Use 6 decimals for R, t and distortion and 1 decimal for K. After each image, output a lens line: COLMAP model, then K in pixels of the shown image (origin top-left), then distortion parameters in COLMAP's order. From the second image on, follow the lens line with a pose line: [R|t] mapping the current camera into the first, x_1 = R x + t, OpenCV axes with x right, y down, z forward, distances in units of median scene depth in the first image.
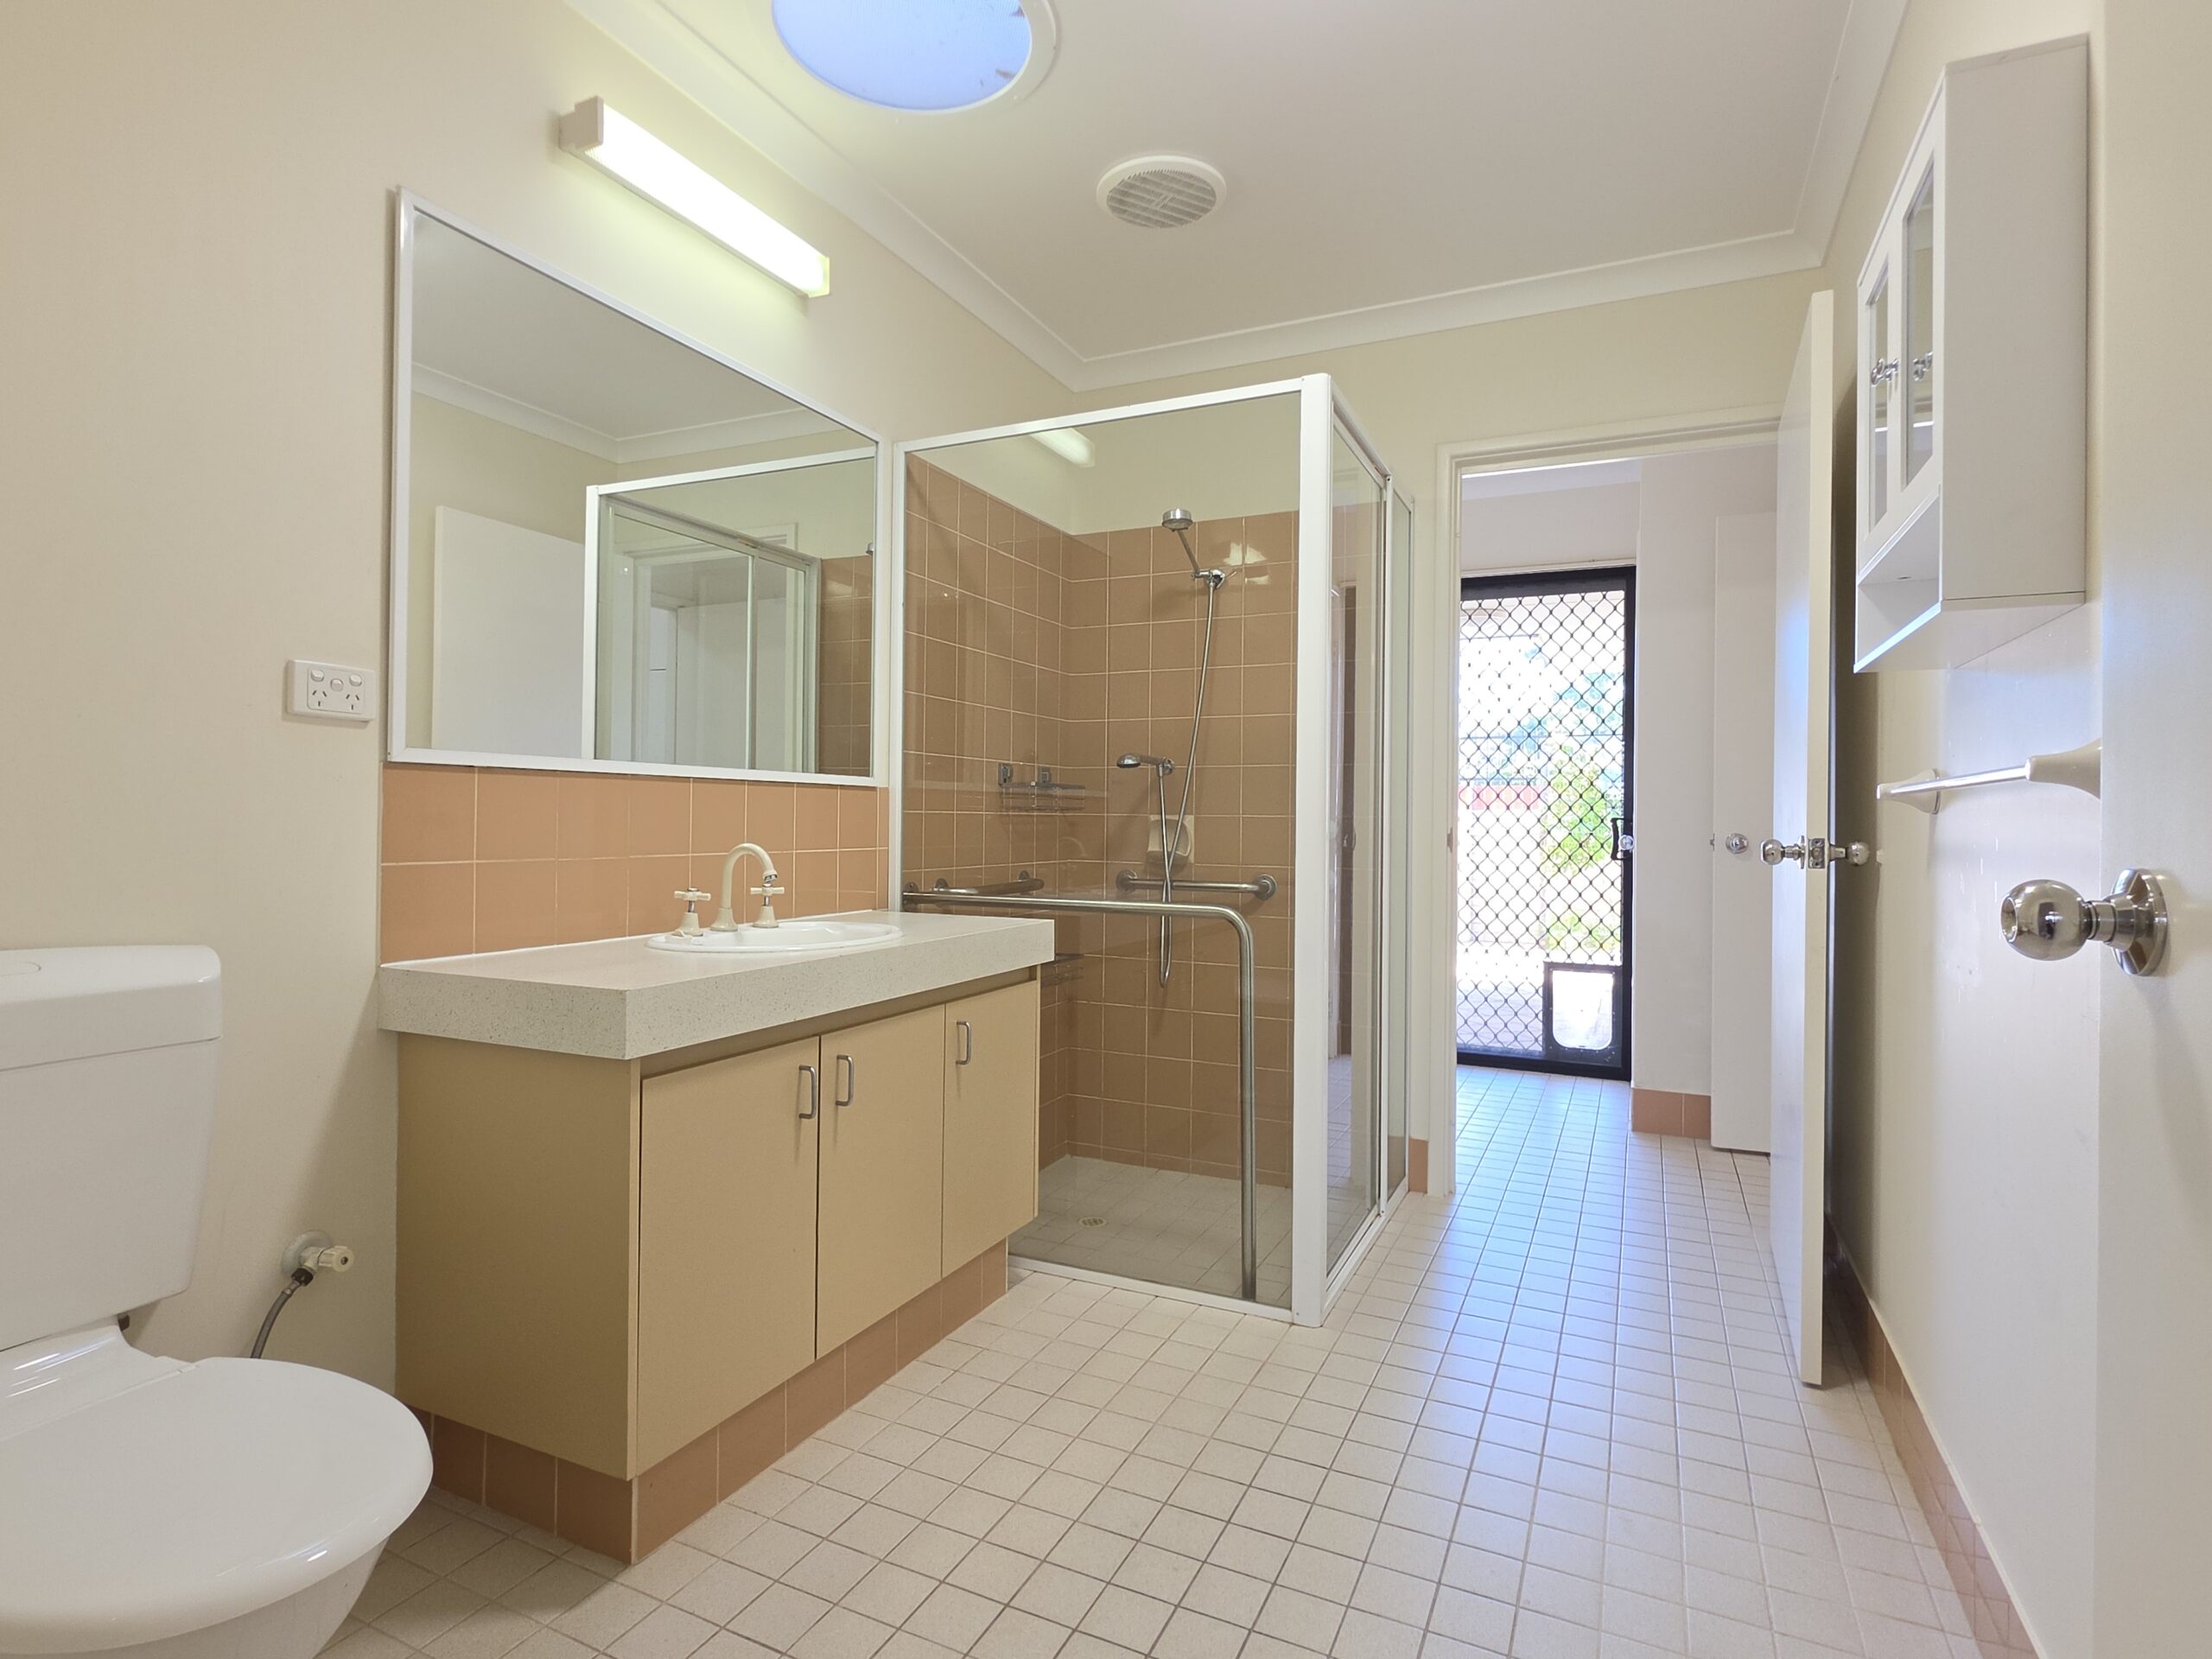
lens RADIAL K [[1058.8, 0, 1105.2], [0, 1058.8, 813.7], [0, 0, 1]] dist [0.001548, -0.000055]
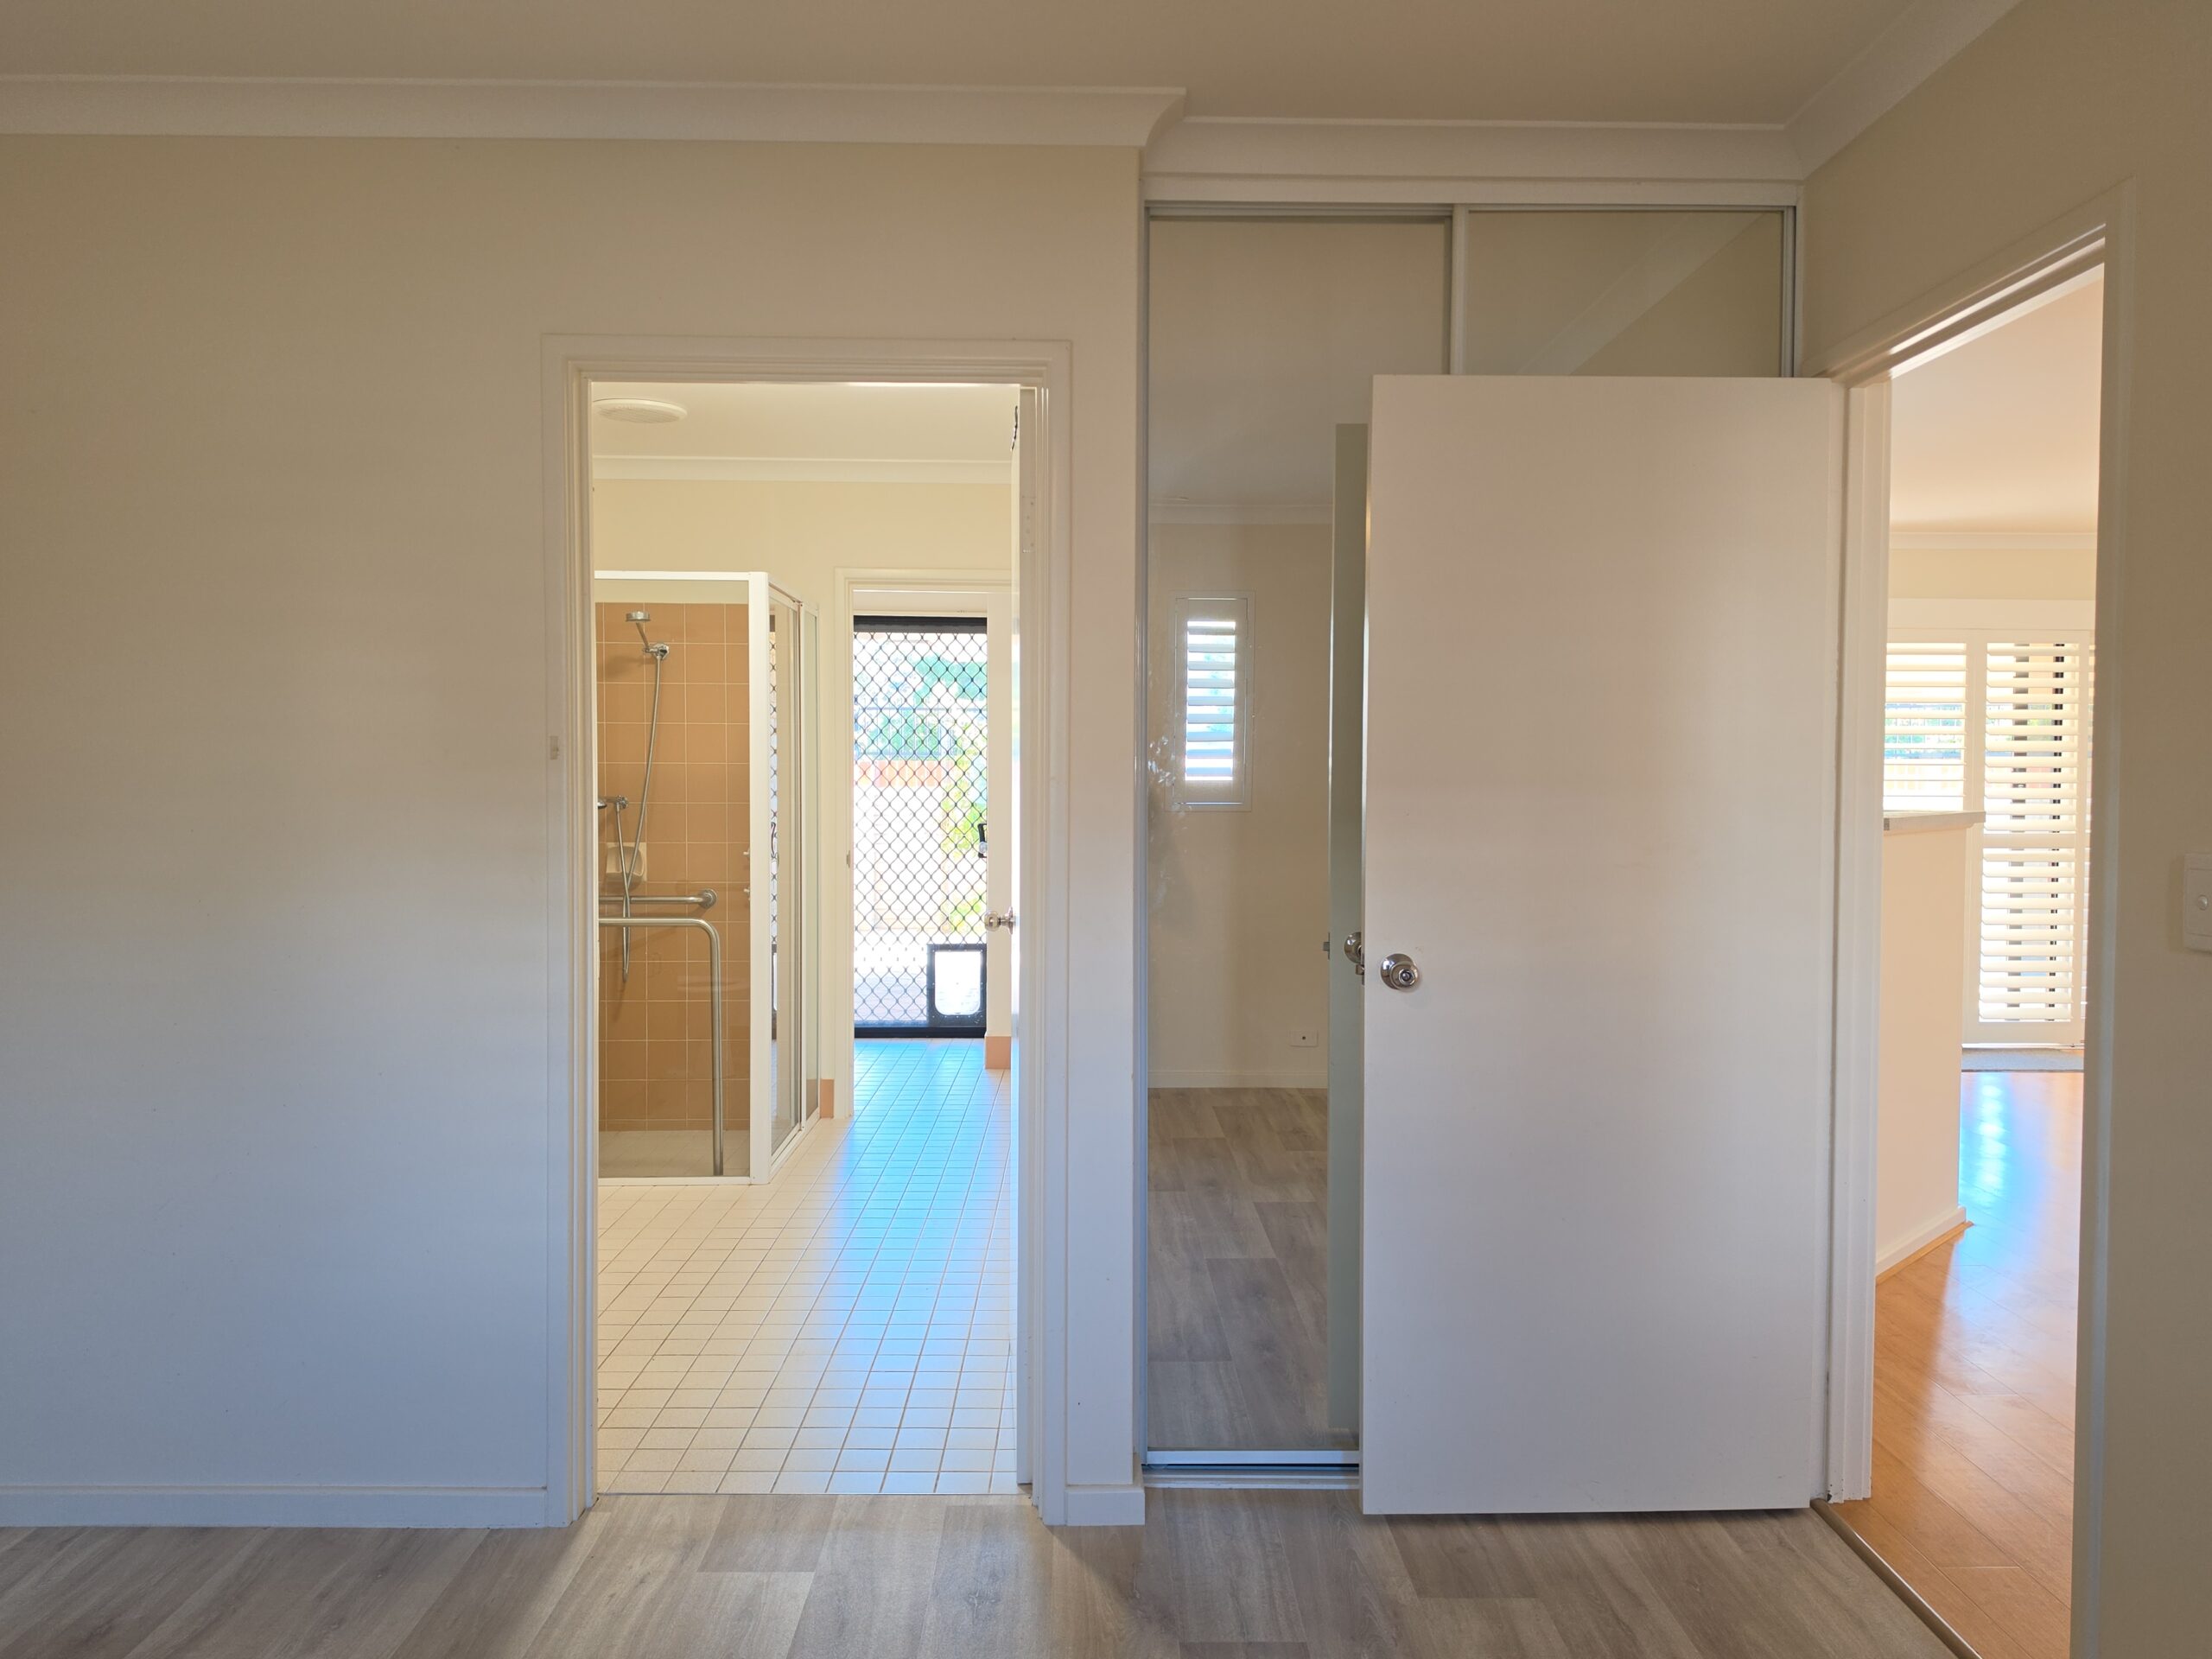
lens RADIAL K [[1541.5, 0, 1106.0], [0, 1541.5, 829.5], [0, 0, 1]] dist [0.065447, -0.000221]
pose [[0.888788, -0.025431, 0.457613, -0.232591], [0.002487, 0.998712, 0.050671, -0.090839], [-0.458312, -0.043898, 0.887706, -0.739937]]
